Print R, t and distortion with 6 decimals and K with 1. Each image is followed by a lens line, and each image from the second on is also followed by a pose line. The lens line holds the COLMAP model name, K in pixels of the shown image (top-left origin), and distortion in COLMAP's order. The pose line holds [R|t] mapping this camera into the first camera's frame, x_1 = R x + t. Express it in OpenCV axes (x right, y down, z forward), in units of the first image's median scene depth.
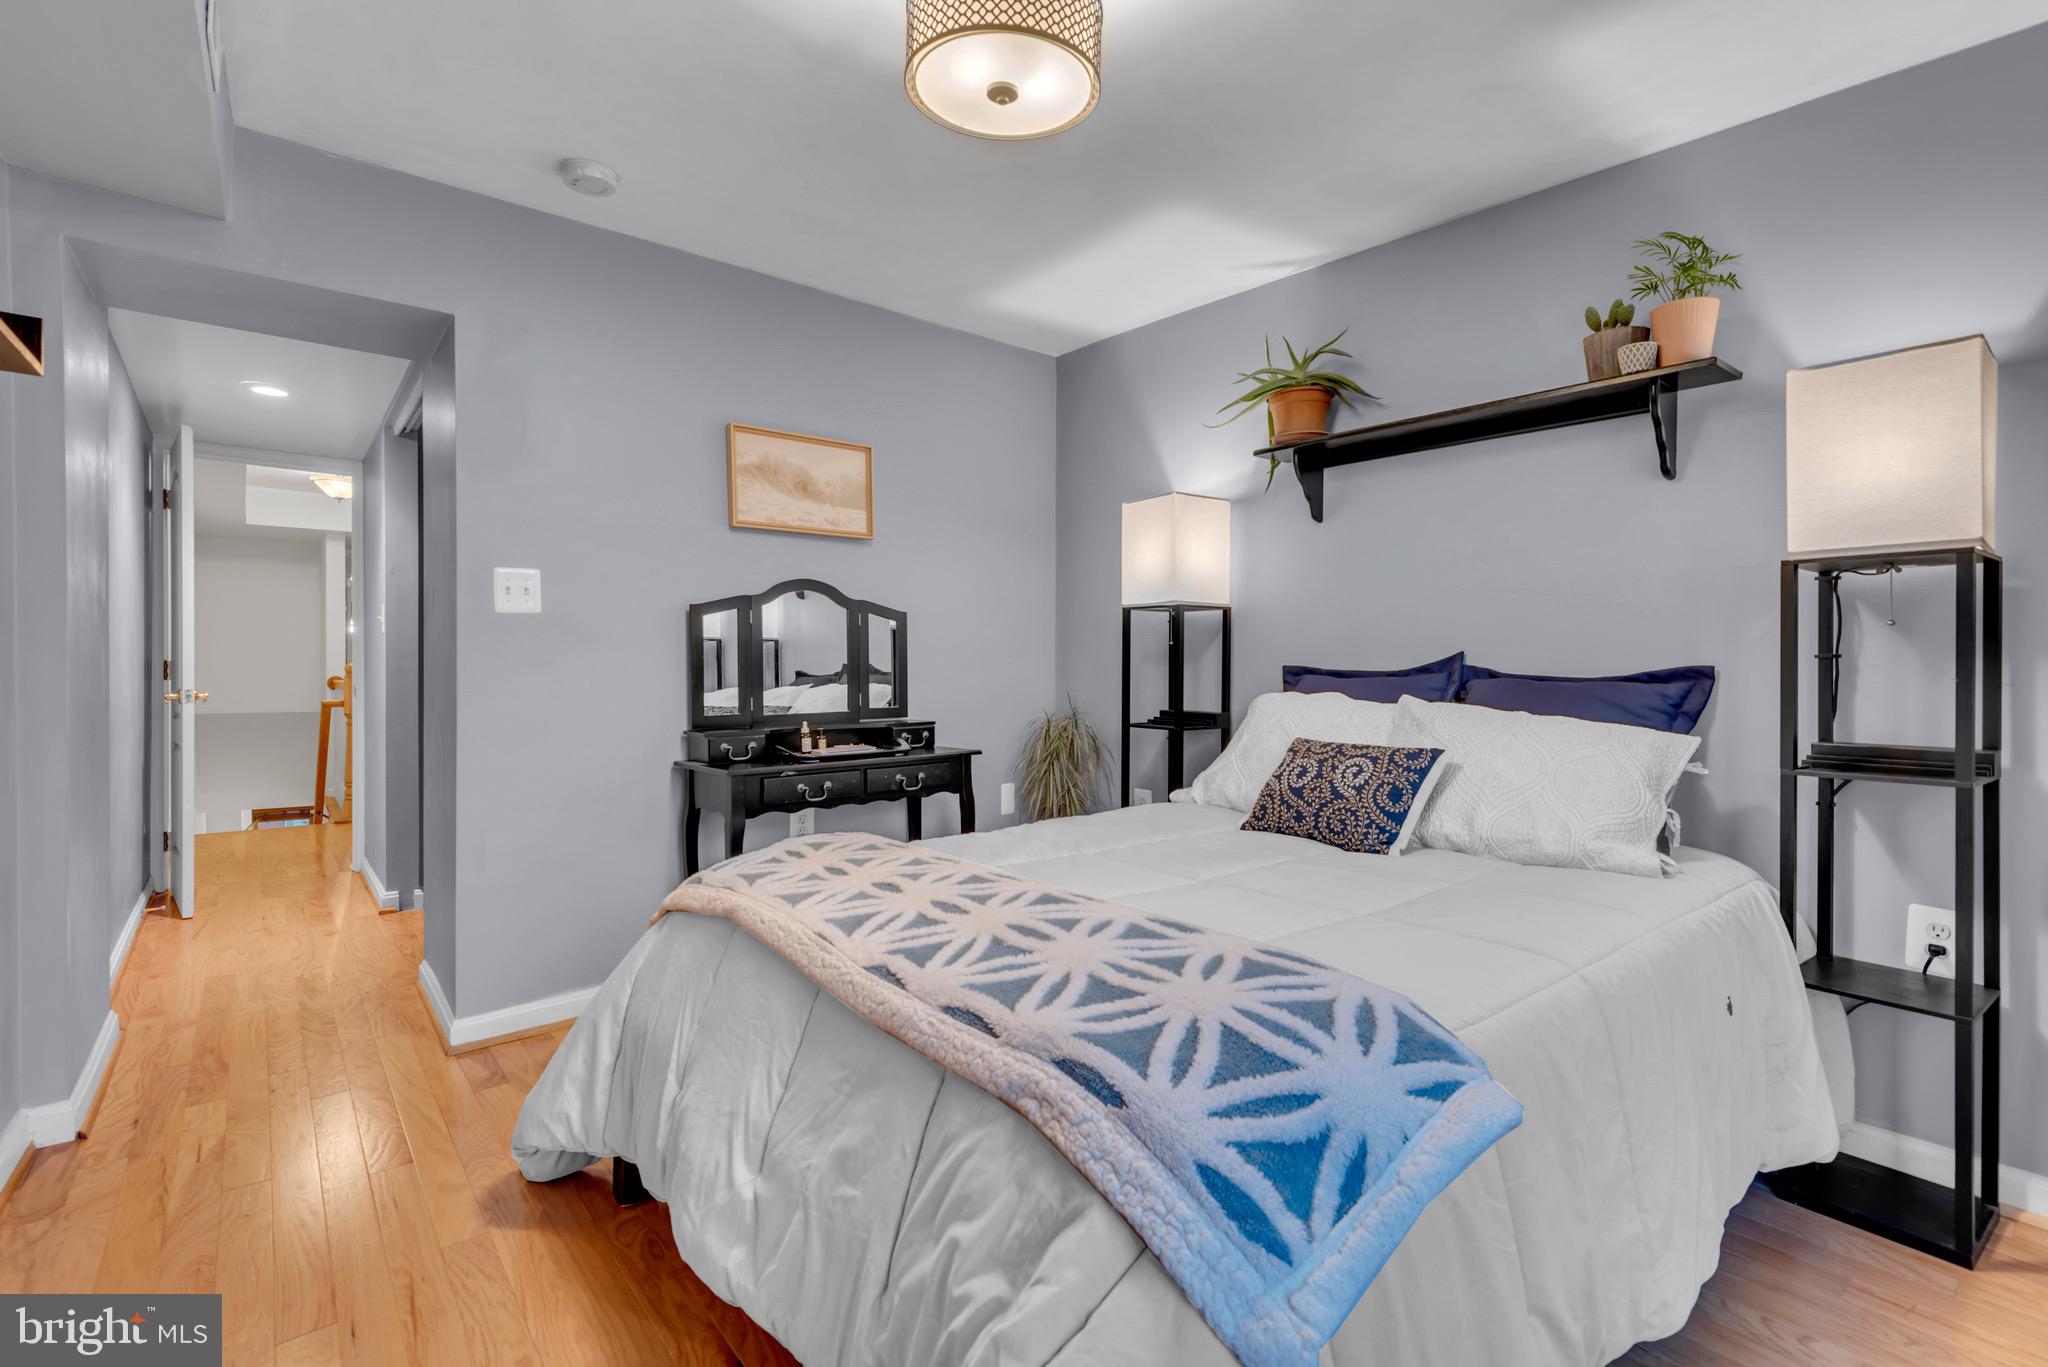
lens RADIAL K [[924.0, 0, 1017.1], [0, 924.0, 660.6], [0, 0, 1]] dist [0.043126, -0.023566]
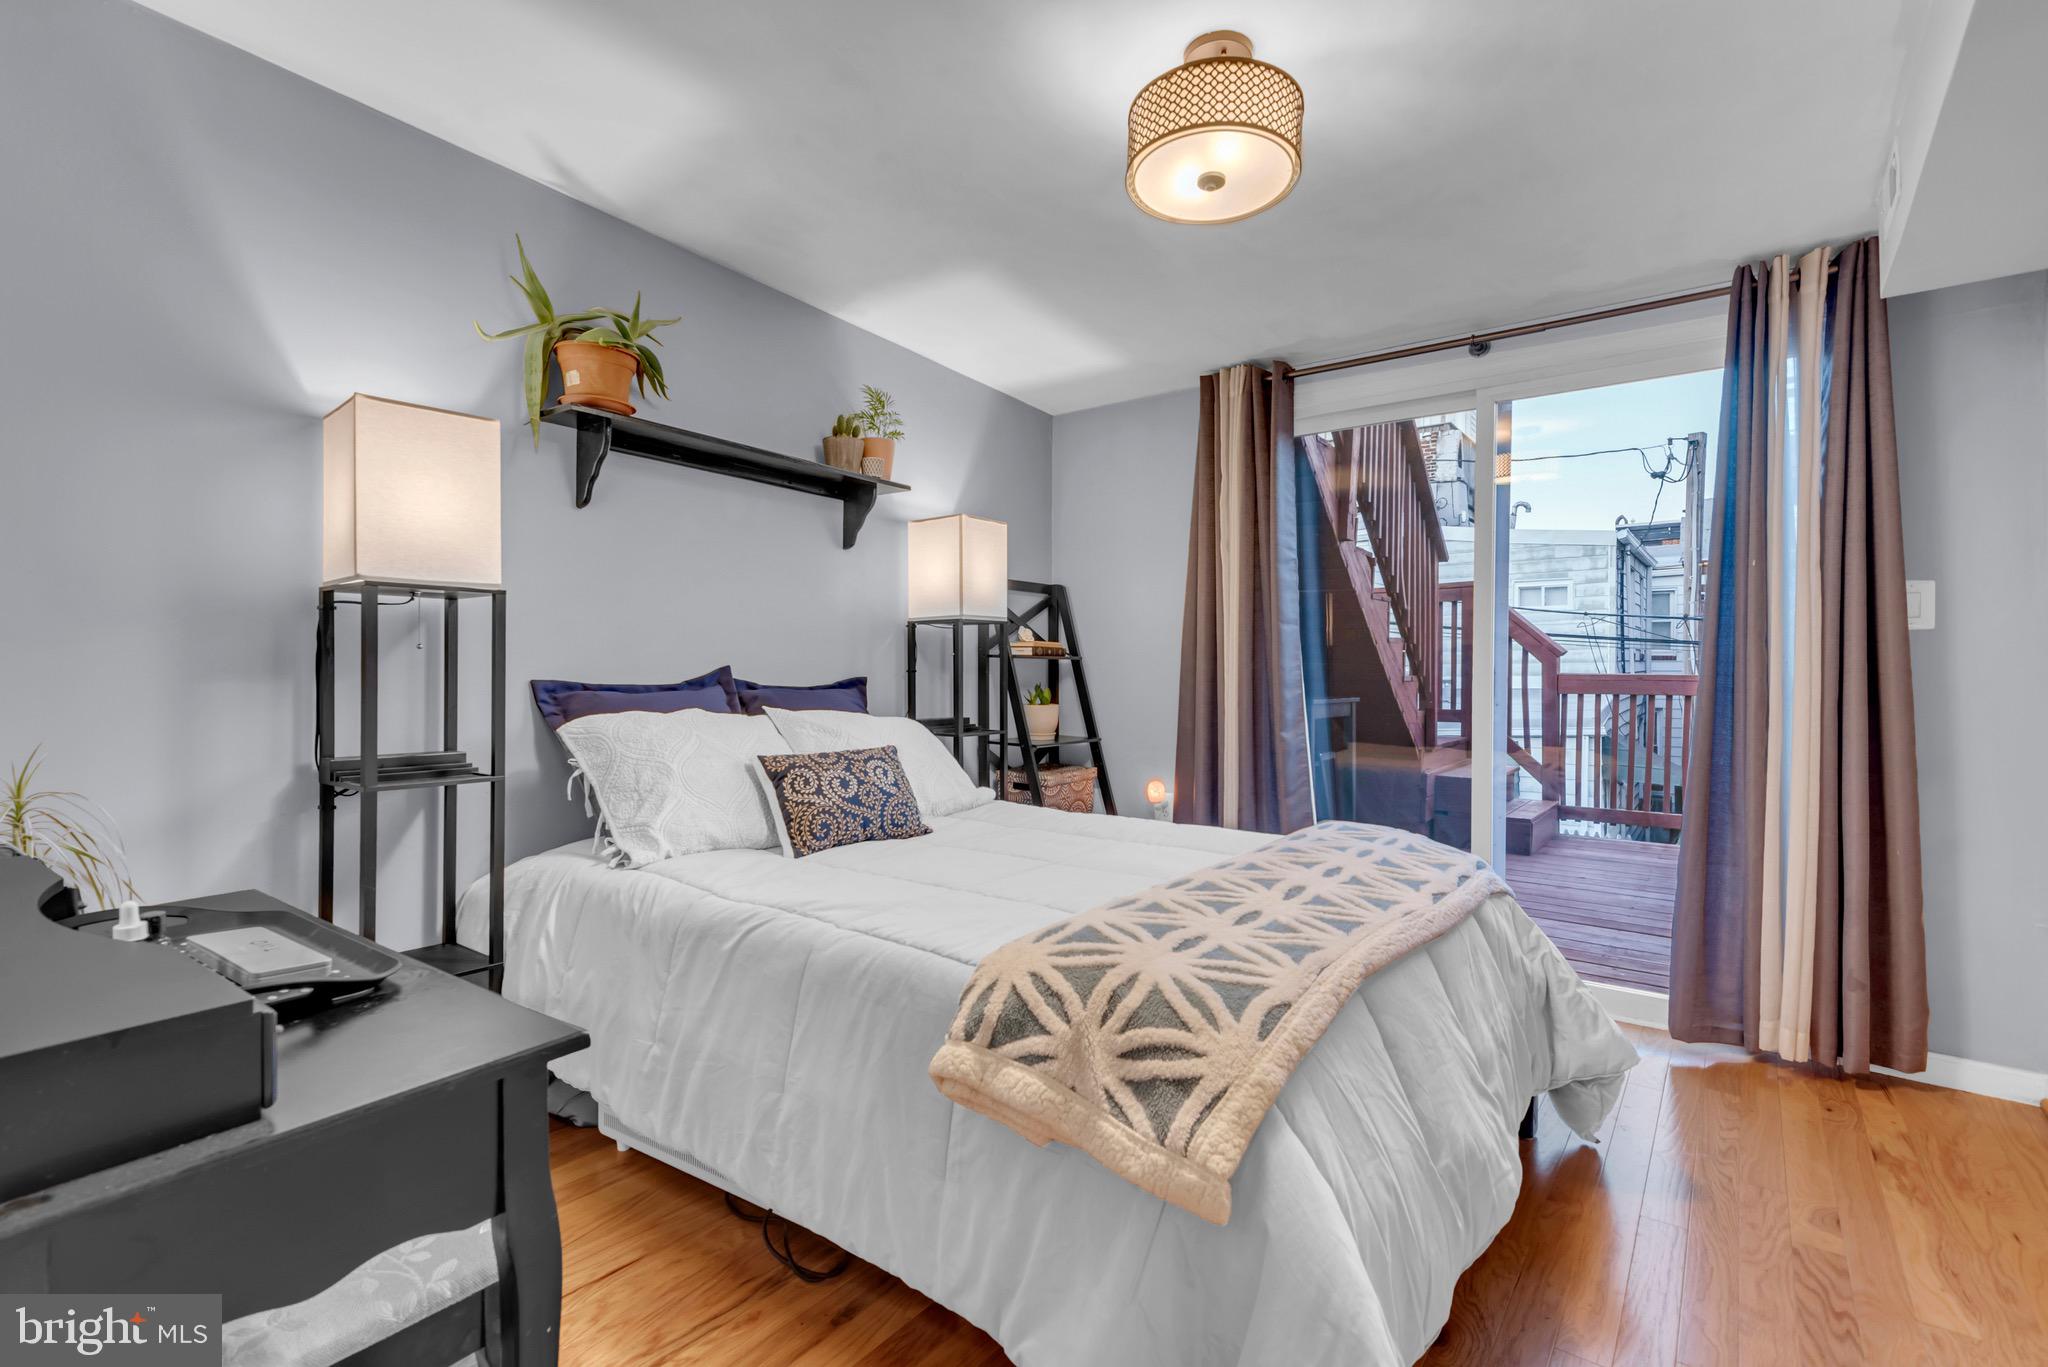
lens RADIAL K [[924.0, 0, 1017.1], [0, 924.0, 660.6], [0, 0, 1]] dist [0.043126, -0.023566]
pose [[-0.226170, 0.001490, 0.974087, -0.760444], [-0.002700, 0.999994, -0.002157, -0.015389], [-0.974084, -0.003118, -0.226164, 1.058907]]
